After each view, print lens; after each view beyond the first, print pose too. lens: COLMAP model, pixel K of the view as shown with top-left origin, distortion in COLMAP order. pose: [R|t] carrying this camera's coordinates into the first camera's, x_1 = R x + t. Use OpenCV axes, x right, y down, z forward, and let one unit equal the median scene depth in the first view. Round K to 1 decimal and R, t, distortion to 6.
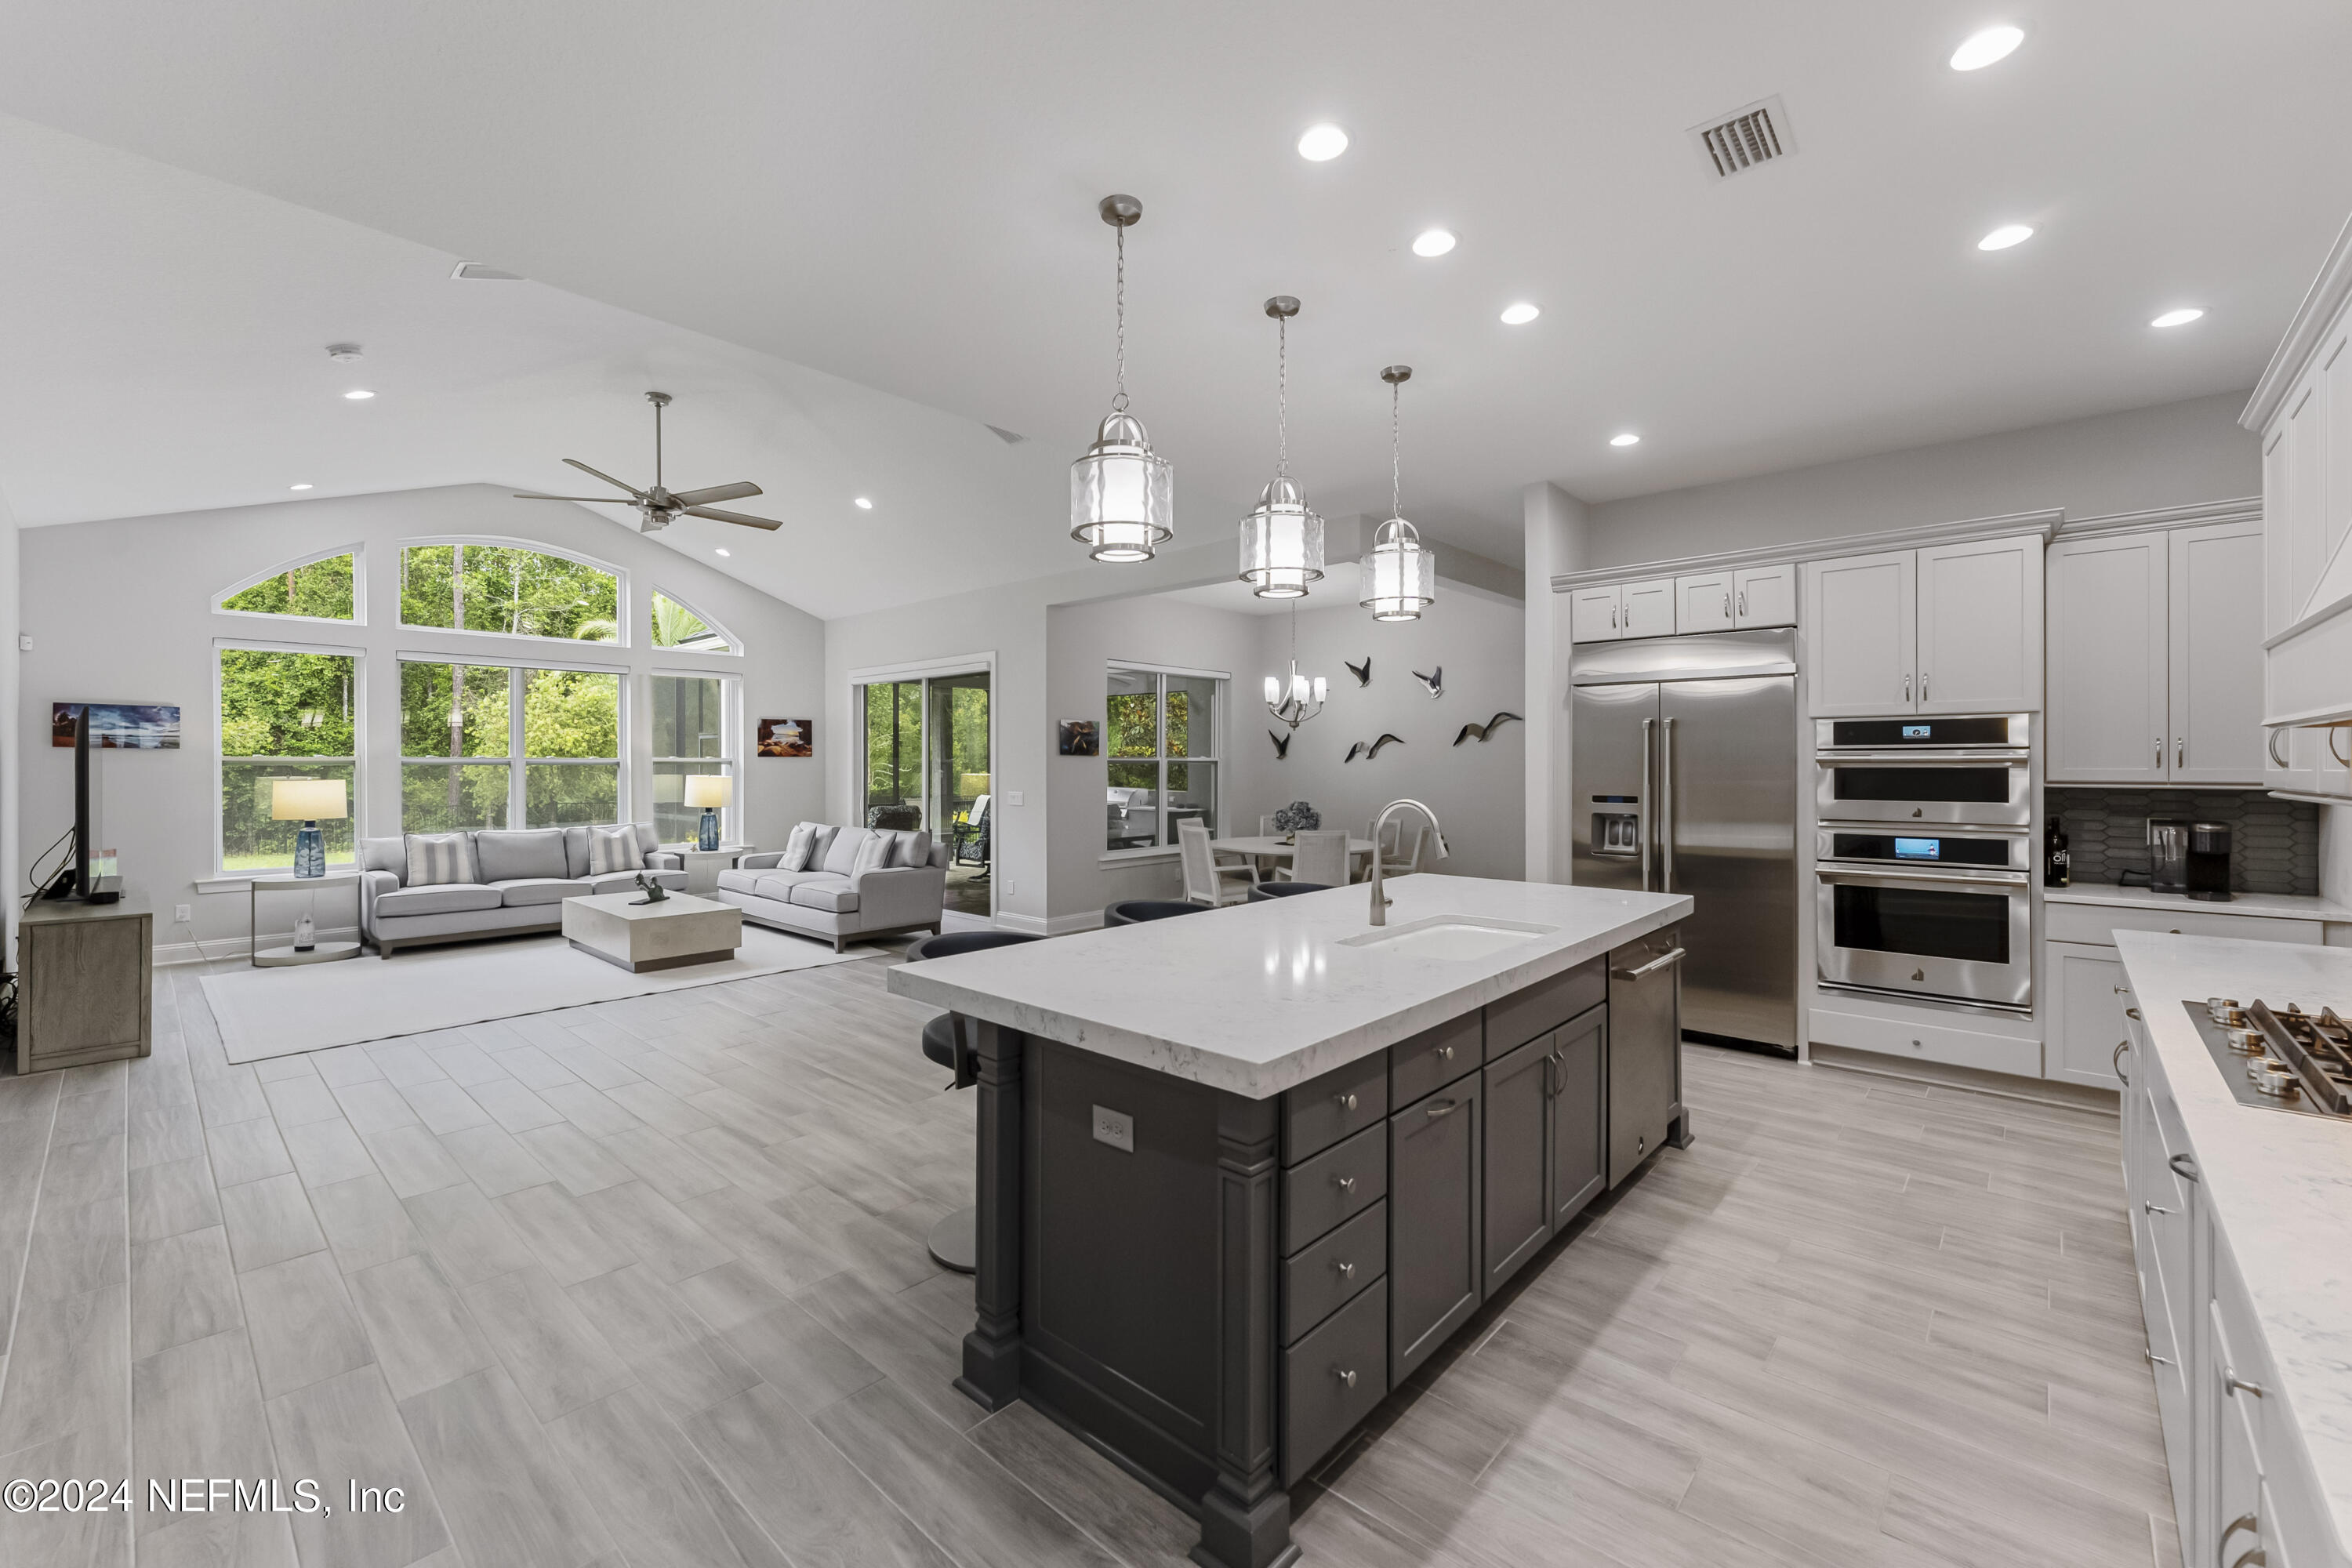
lens RADIAL K [[955.8, 0, 1150.8], [0, 955.8, 766.8], [0, 0, 1]] dist [0.001180, -0.000129]
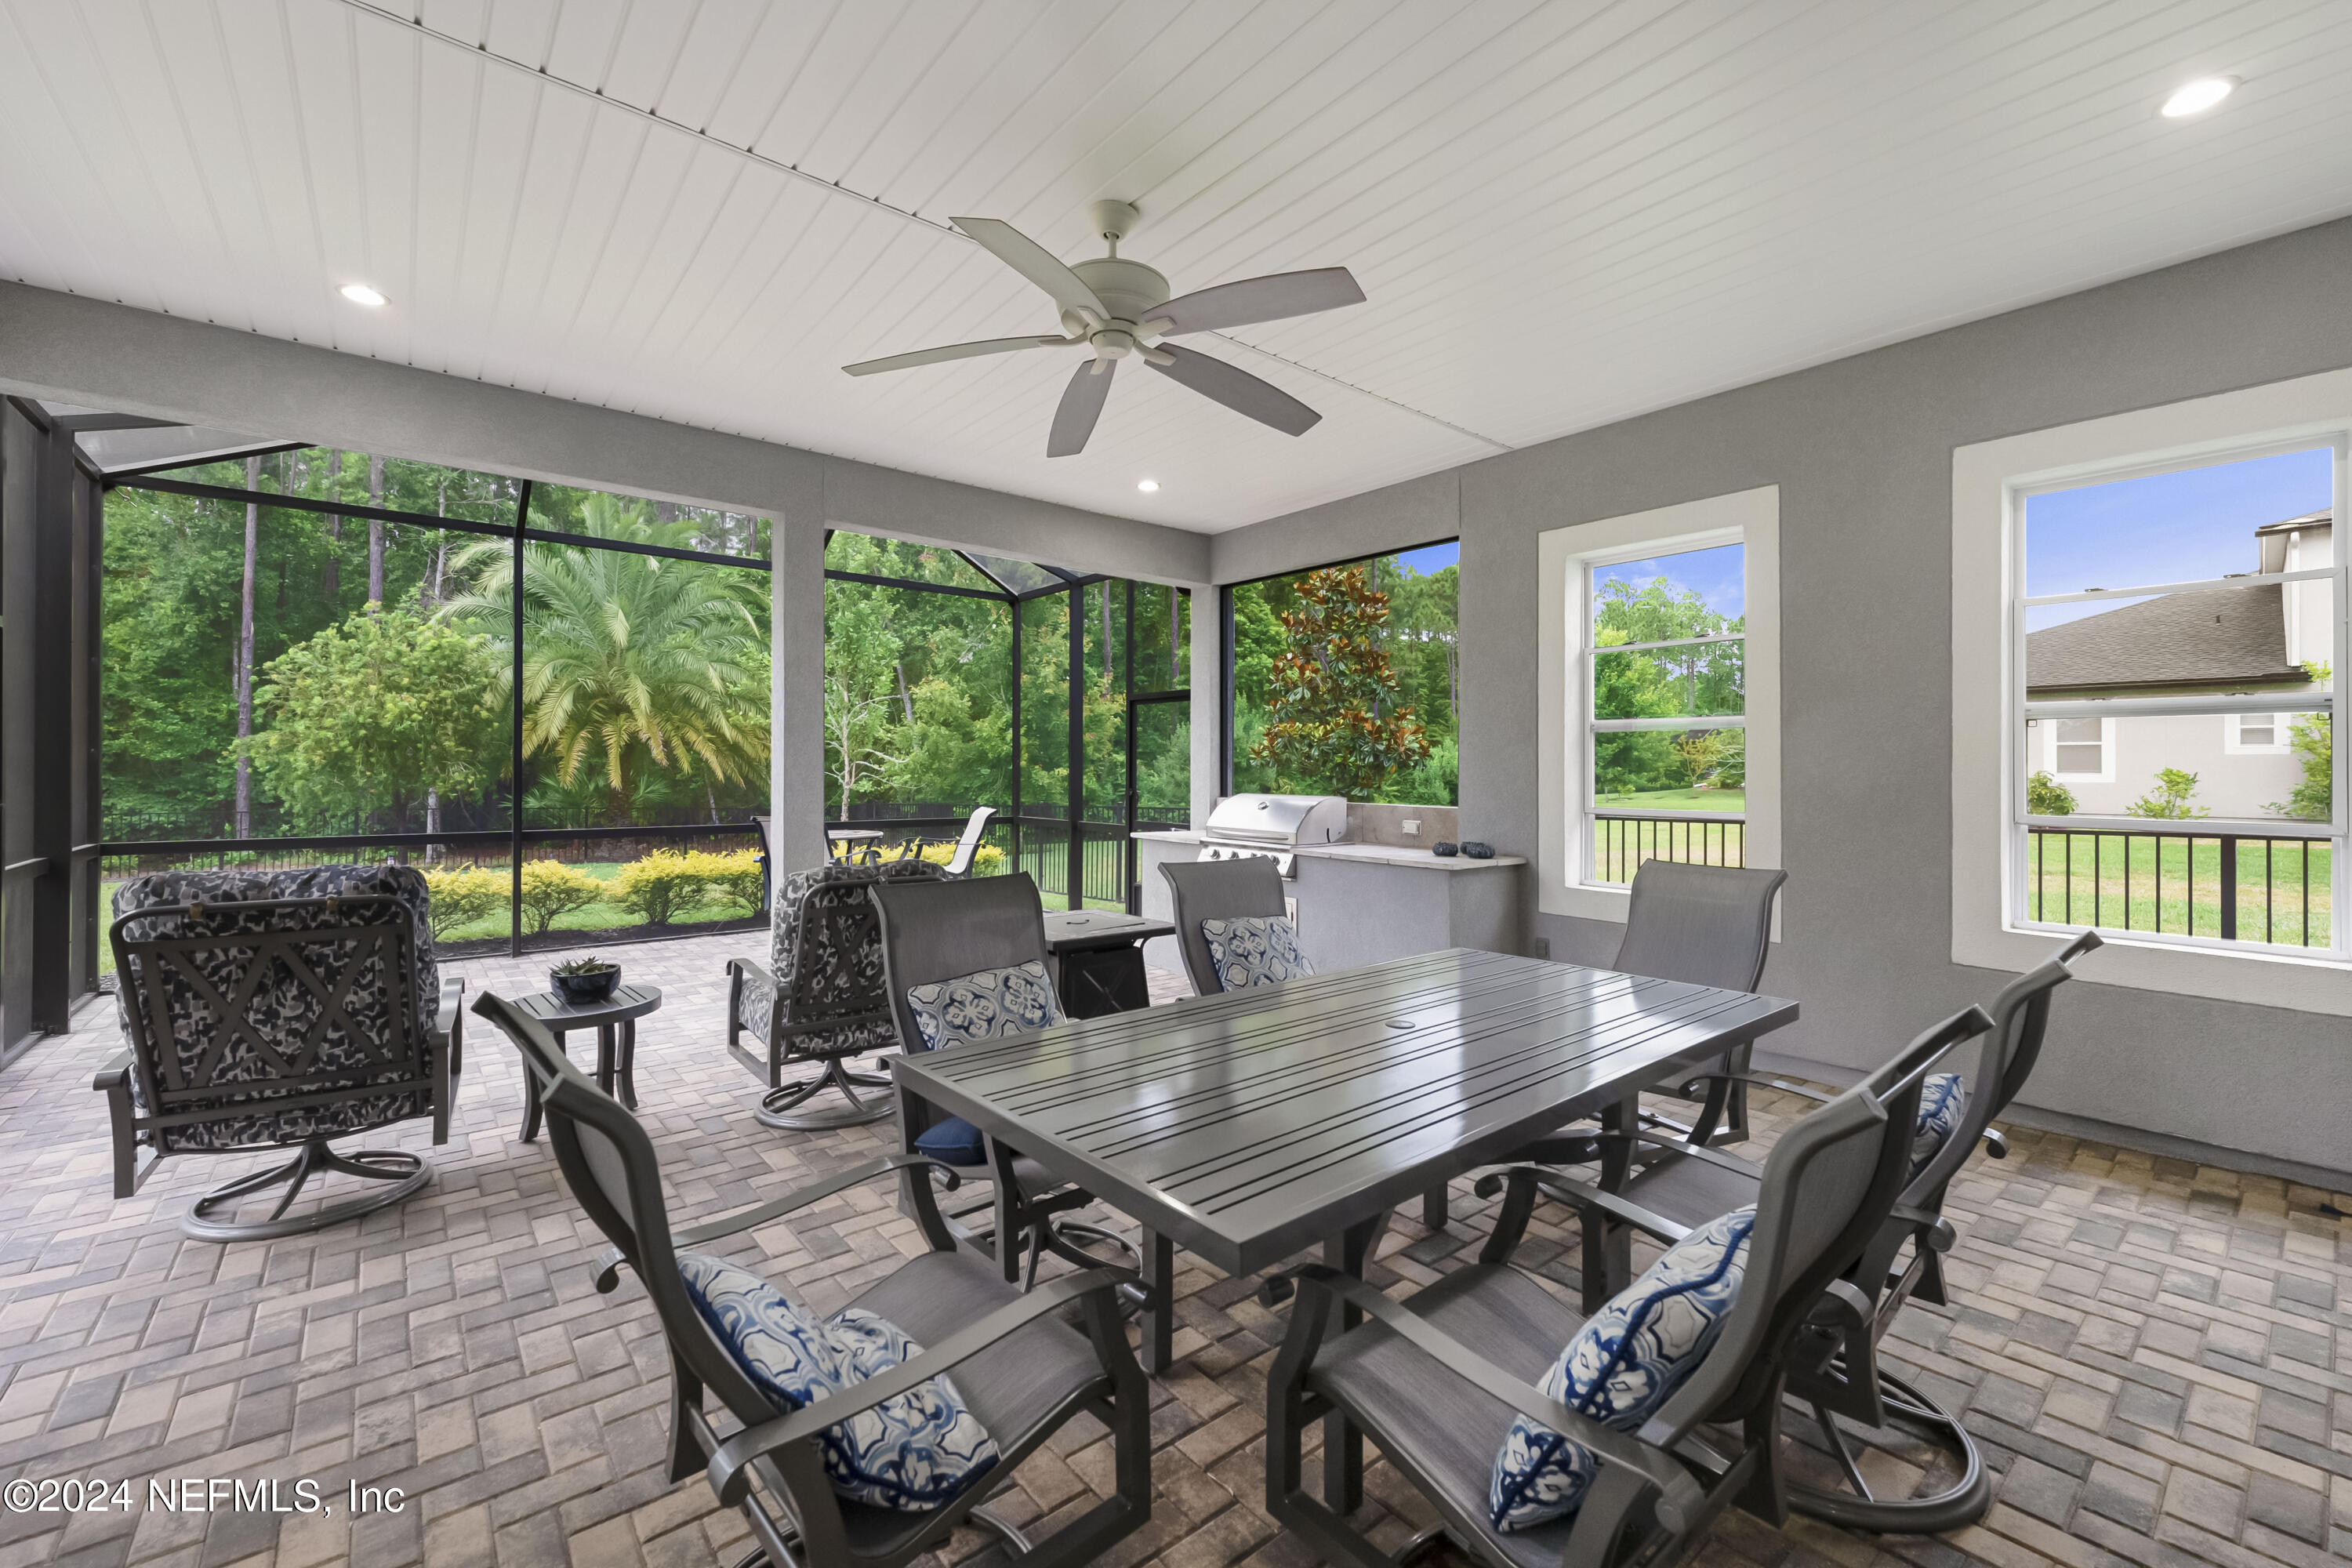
lens RADIAL K [[968.4, 0, 1165.8], [0, 968.4, 755.8], [0, 0, 1]] dist [0.000046, -0.000050]
pose [[0.991294, 0.003612, -0.131615, -0.050701], [-0.005527, 0.999884, -0.014187, 0.024336], [0.131548, 0.014791, 0.991199, 1.302590]]
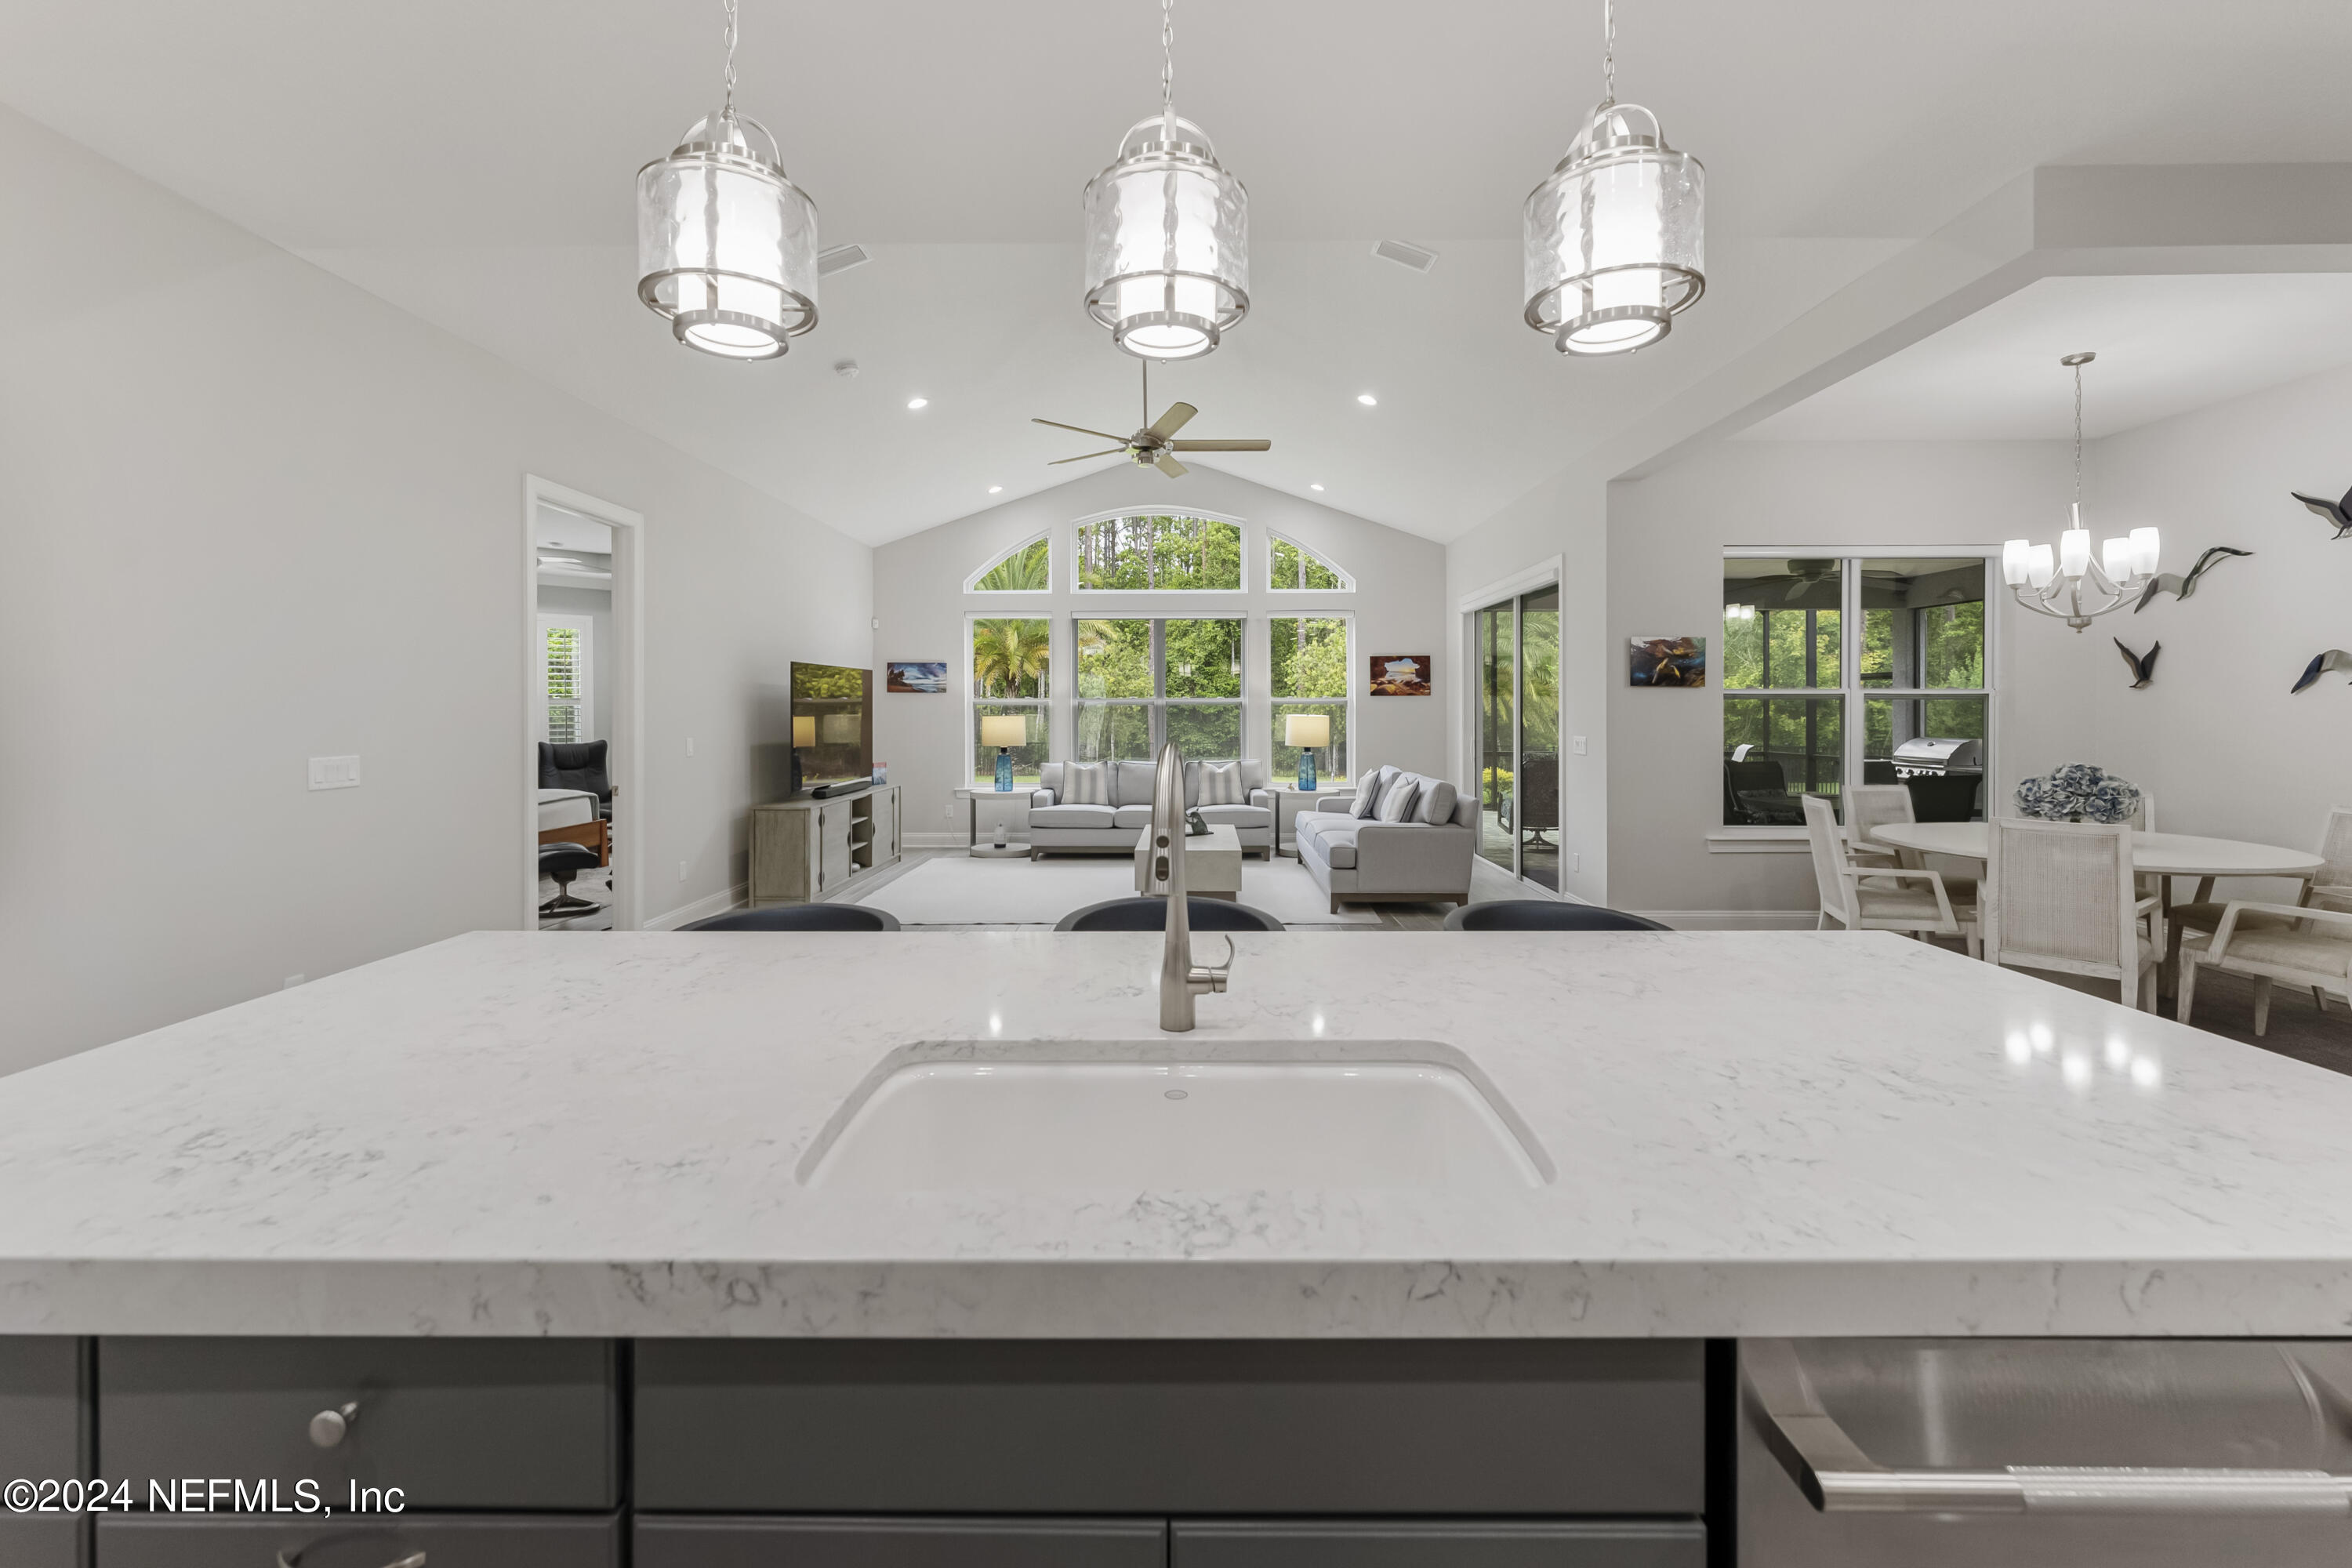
lens RADIAL K [[962.0, 0, 1185.1], [0, 962.0, 715.1], [0, 0, 1]] dist [0.002482, 0.000115]
pose [[0.679546, 0.003061, -0.733626, 0.232717], [-0.001169, 0.999995, 0.003089, 0.008276], [0.733632, -0.001242, 0.679546, 0.289480]]
